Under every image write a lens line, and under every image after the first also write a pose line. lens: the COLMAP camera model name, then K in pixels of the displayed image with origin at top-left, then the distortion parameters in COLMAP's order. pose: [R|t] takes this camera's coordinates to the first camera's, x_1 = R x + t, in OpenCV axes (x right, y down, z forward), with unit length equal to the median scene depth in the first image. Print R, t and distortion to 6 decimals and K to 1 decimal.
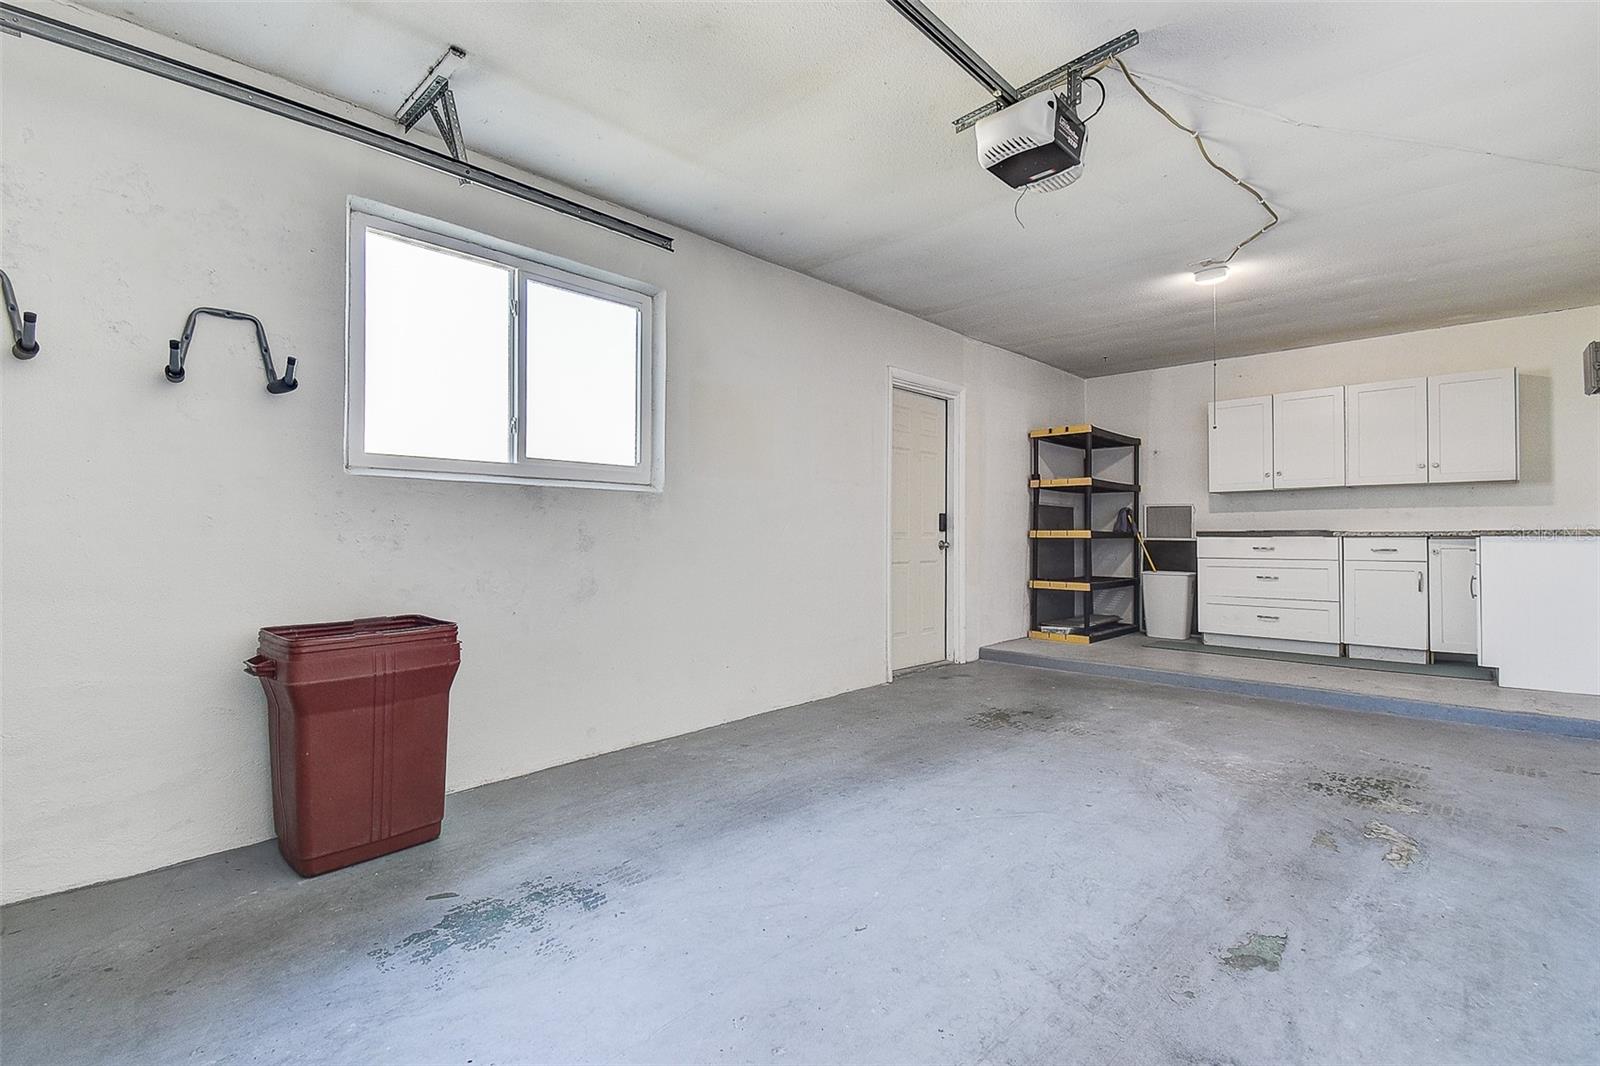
lens RADIAL K [[727.6, 0, 797.4], [0, 727.6, 536.9], [0, 0, 1]] dist [0.023388, -0.019407]
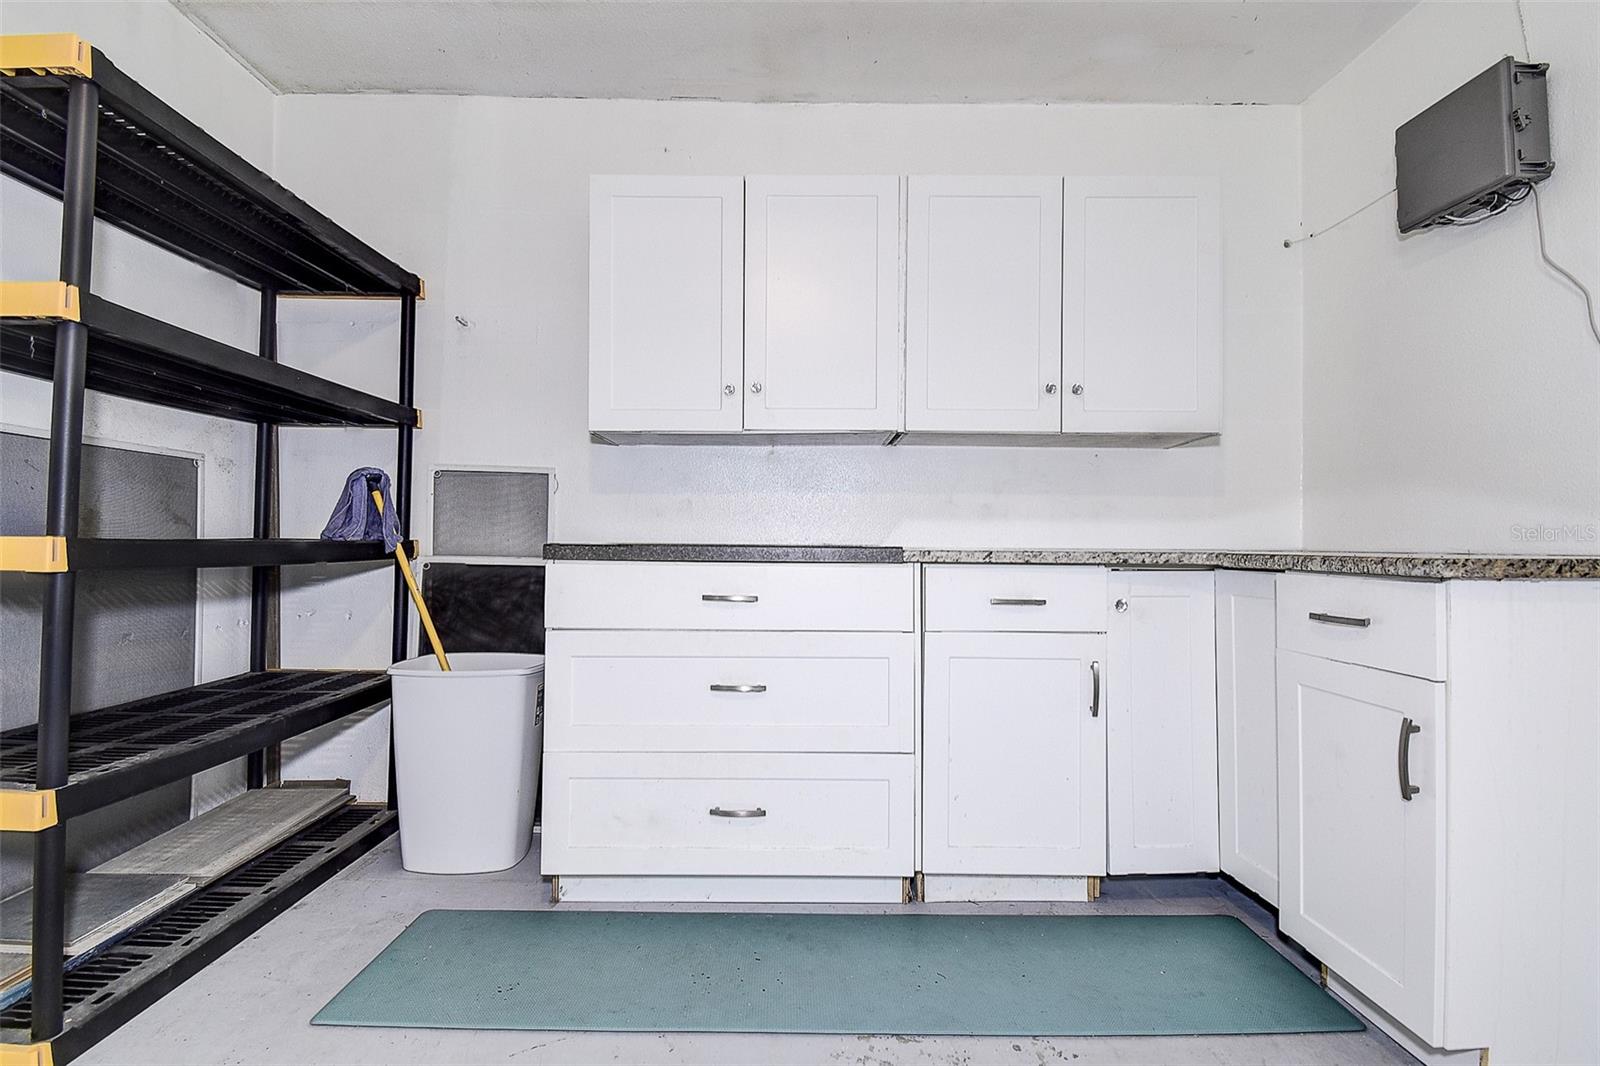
lens RADIAL K [[727.6, 0, 801.6], [0, 727.6, 530.2], [0, 0, 1]] dist [0.023388, -0.019407]
pose [[0.723509, 0.019869, 0.690029, 0.413959], [-0.011092, 0.999791, -0.017158, -0.008066], [-0.690225, 0.004760, 0.723579, 0.705678]]
